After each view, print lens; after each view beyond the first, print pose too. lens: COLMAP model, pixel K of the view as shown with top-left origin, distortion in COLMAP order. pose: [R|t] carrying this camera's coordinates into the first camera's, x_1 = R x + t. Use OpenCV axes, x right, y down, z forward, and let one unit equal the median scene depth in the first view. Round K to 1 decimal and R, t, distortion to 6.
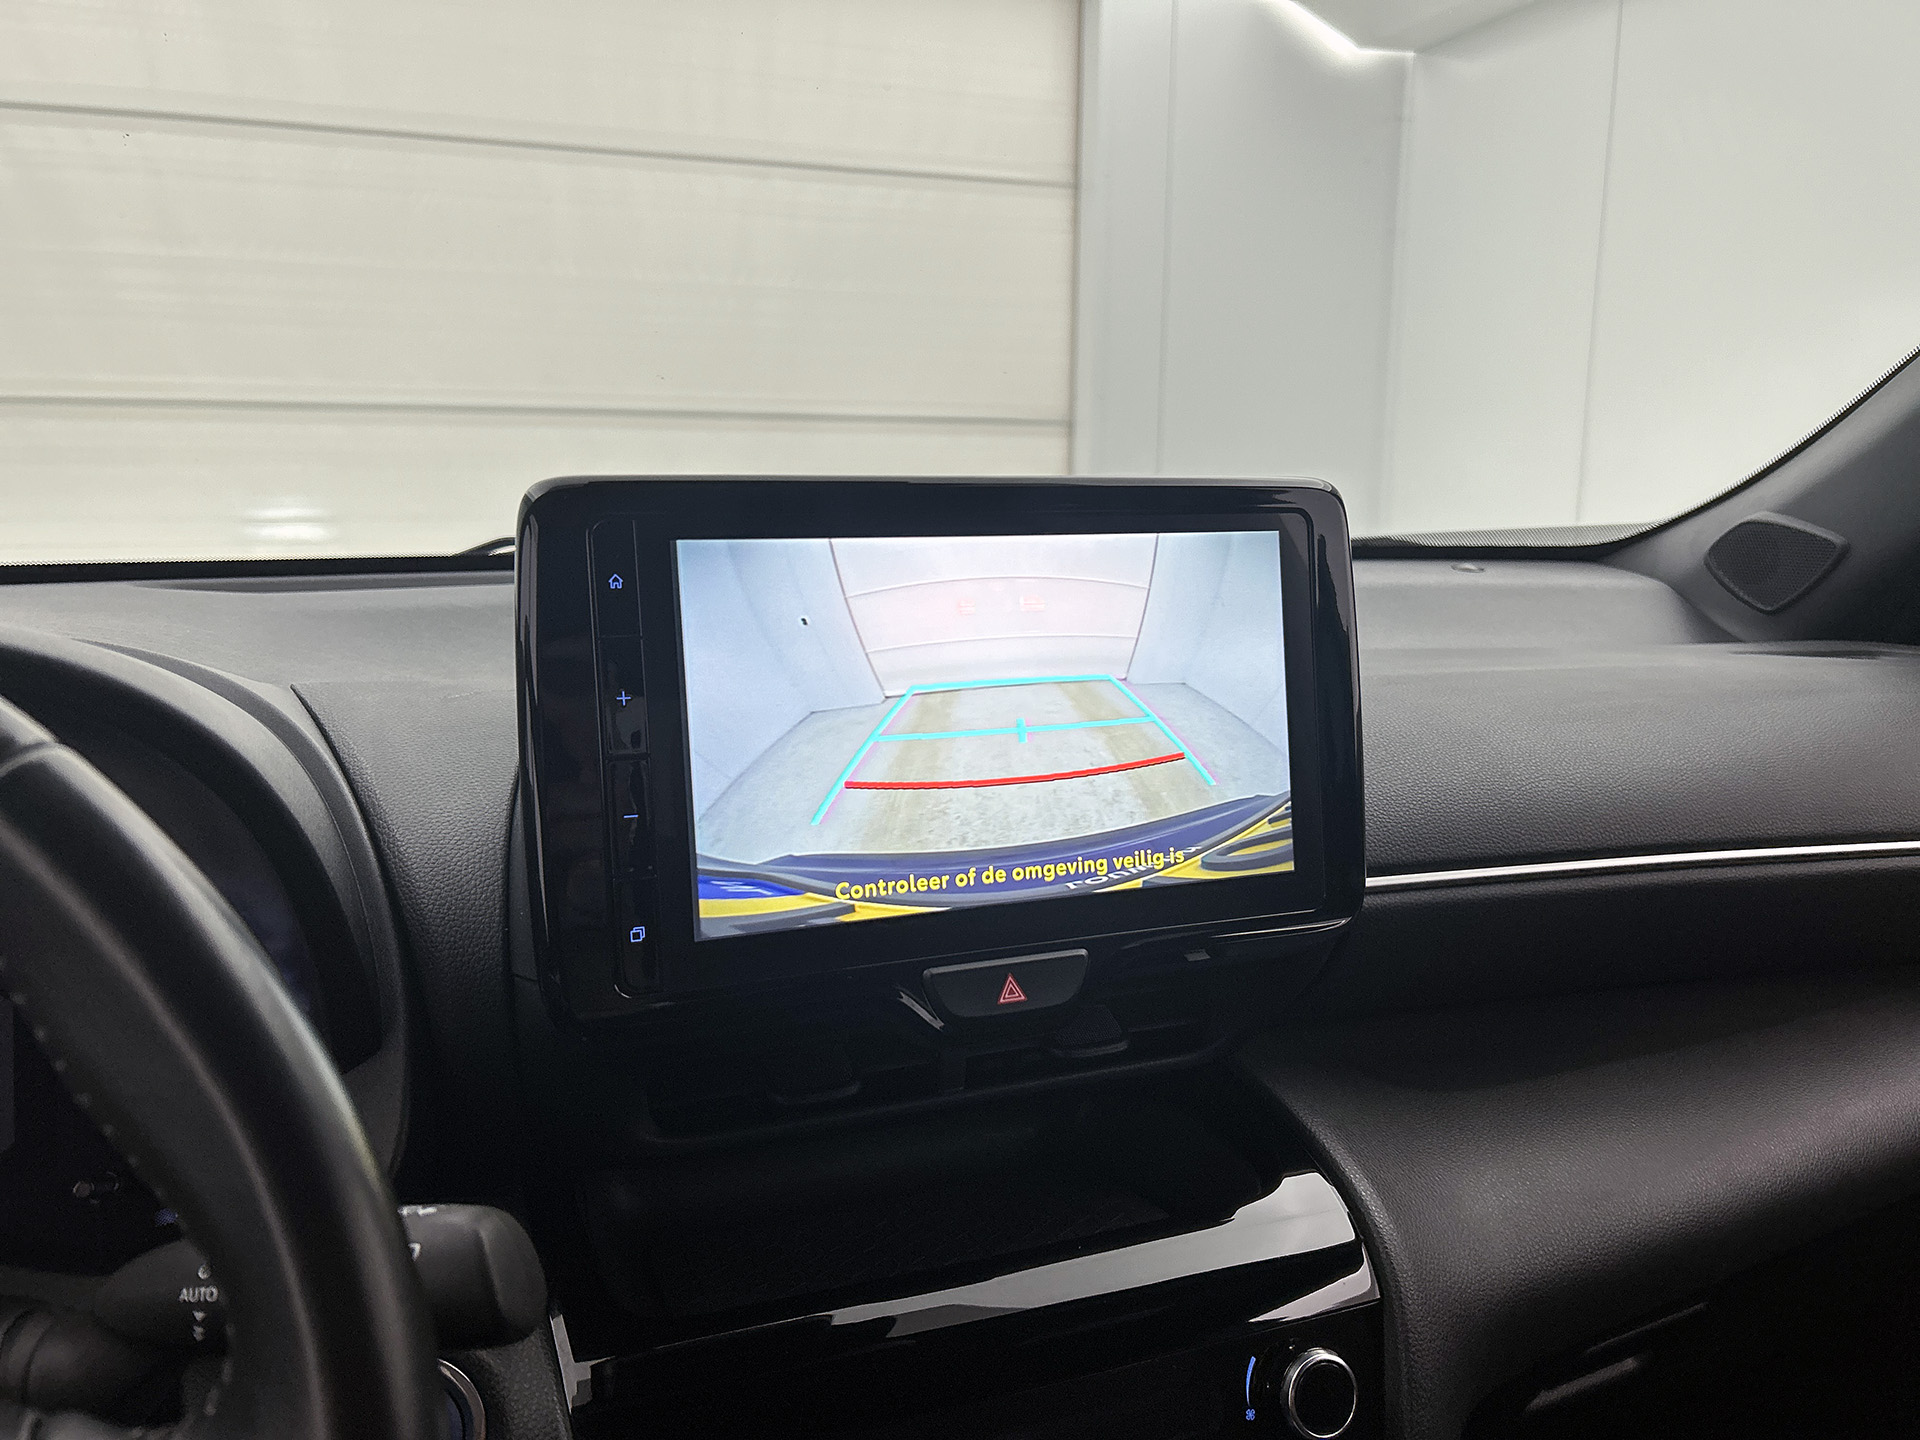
lens RADIAL K [[1467.8, 0, 973.6], [0, 1467.8, 723.8], [0, 0, 1]] dist [0.029290, -0.004707]
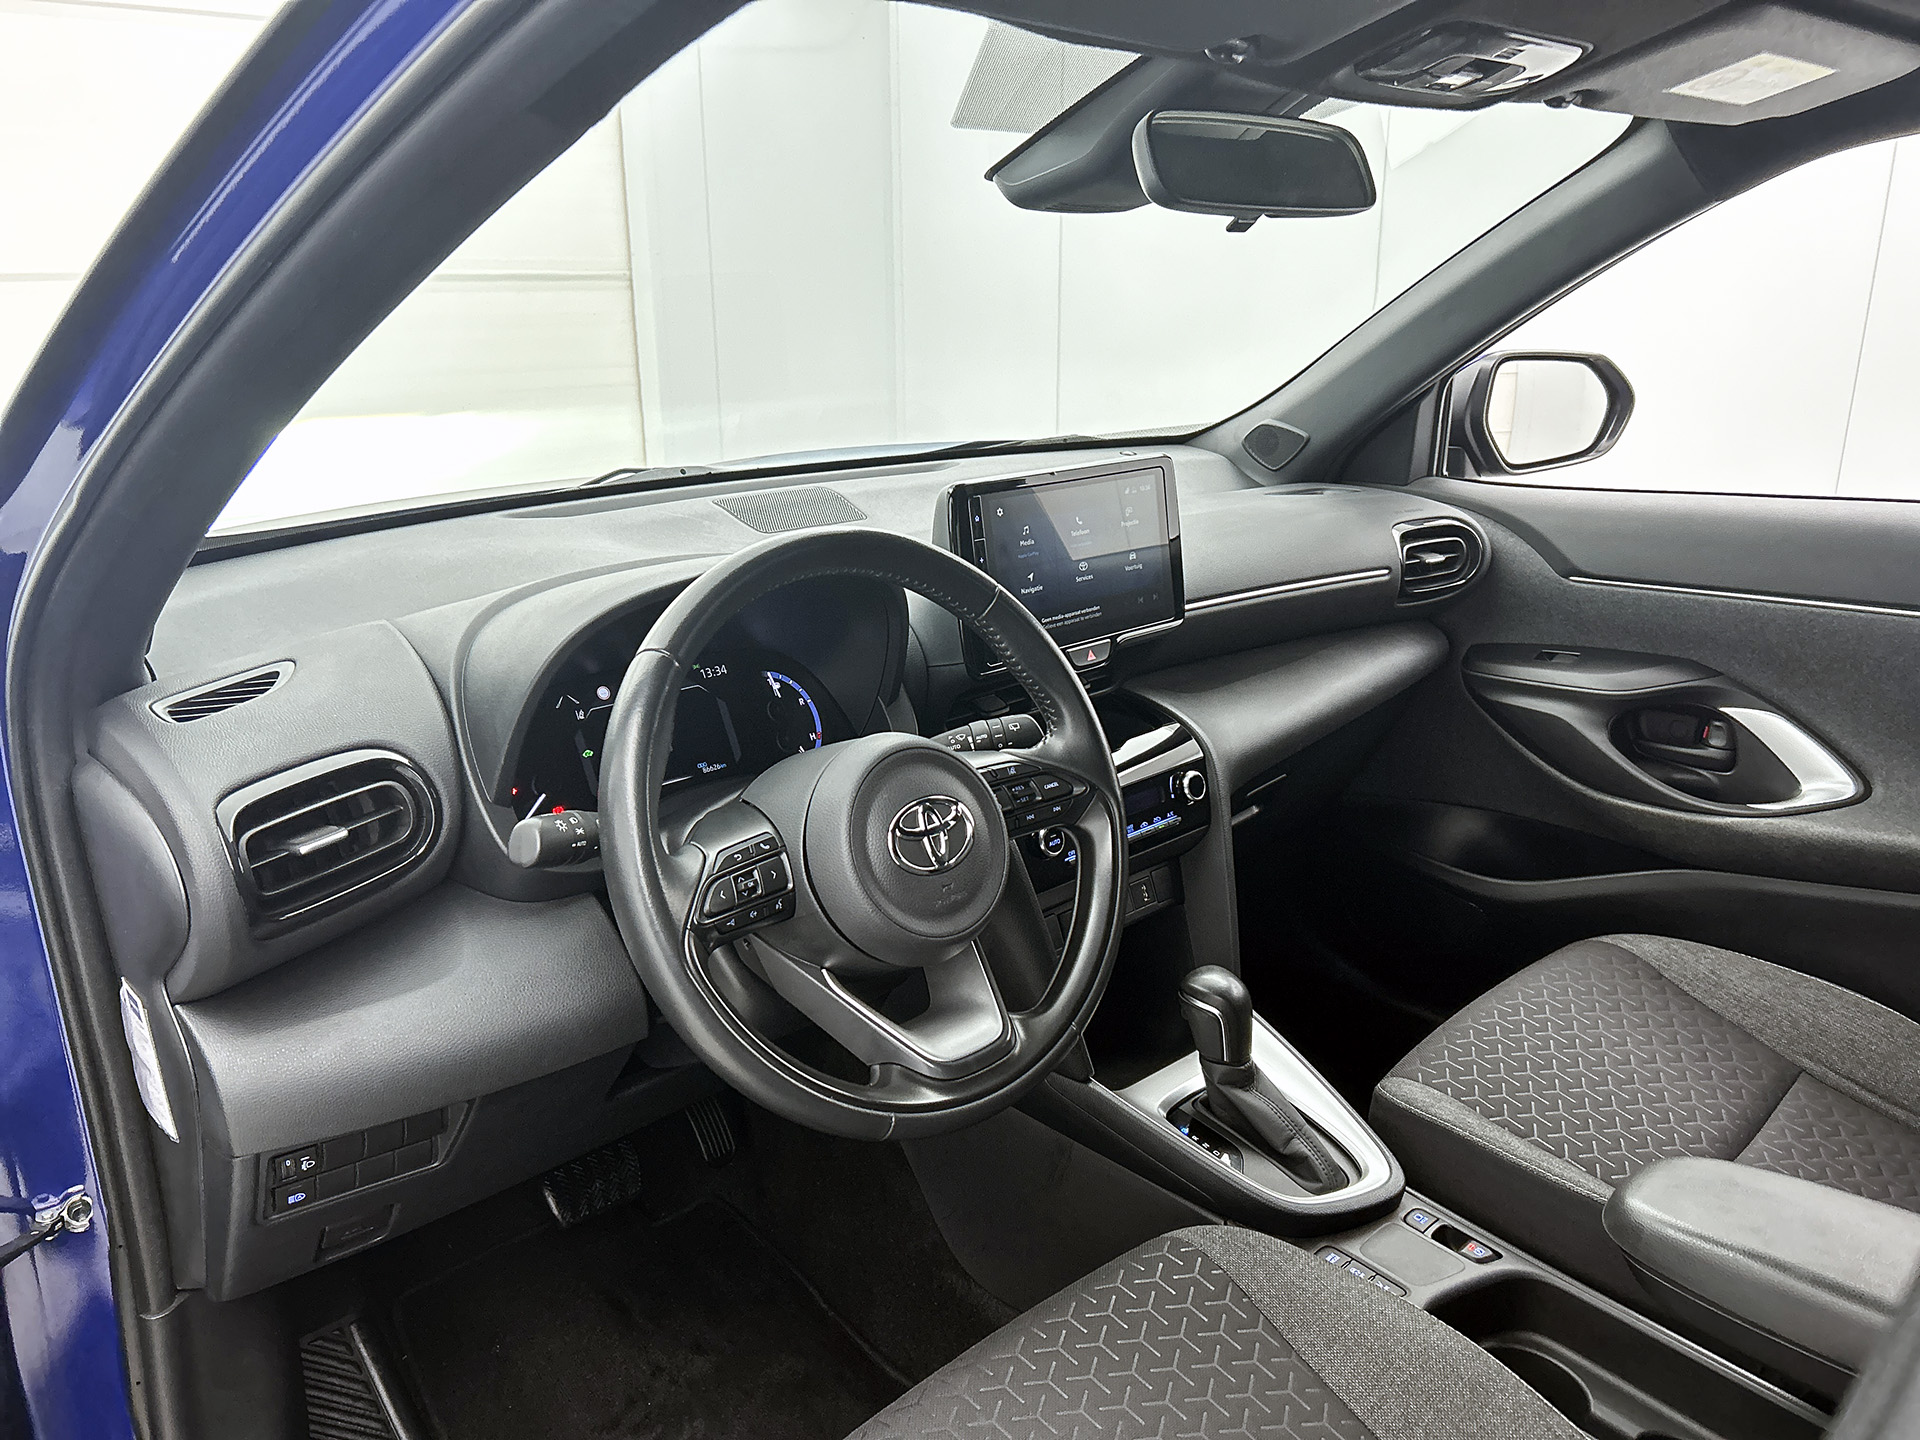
lens RADIAL K [[1467.8, 0, 973.6], [0, 1467.8, 723.8], [0, 0, 1]] dist [0.029290, -0.004707]
pose [[0.929841, -0.122567, 0.346948, -0.973767], [0.077639, 0.987016, 0.140609, -0.080769], [-0.359677, -0.103808, 0.927284, -1.254597]]
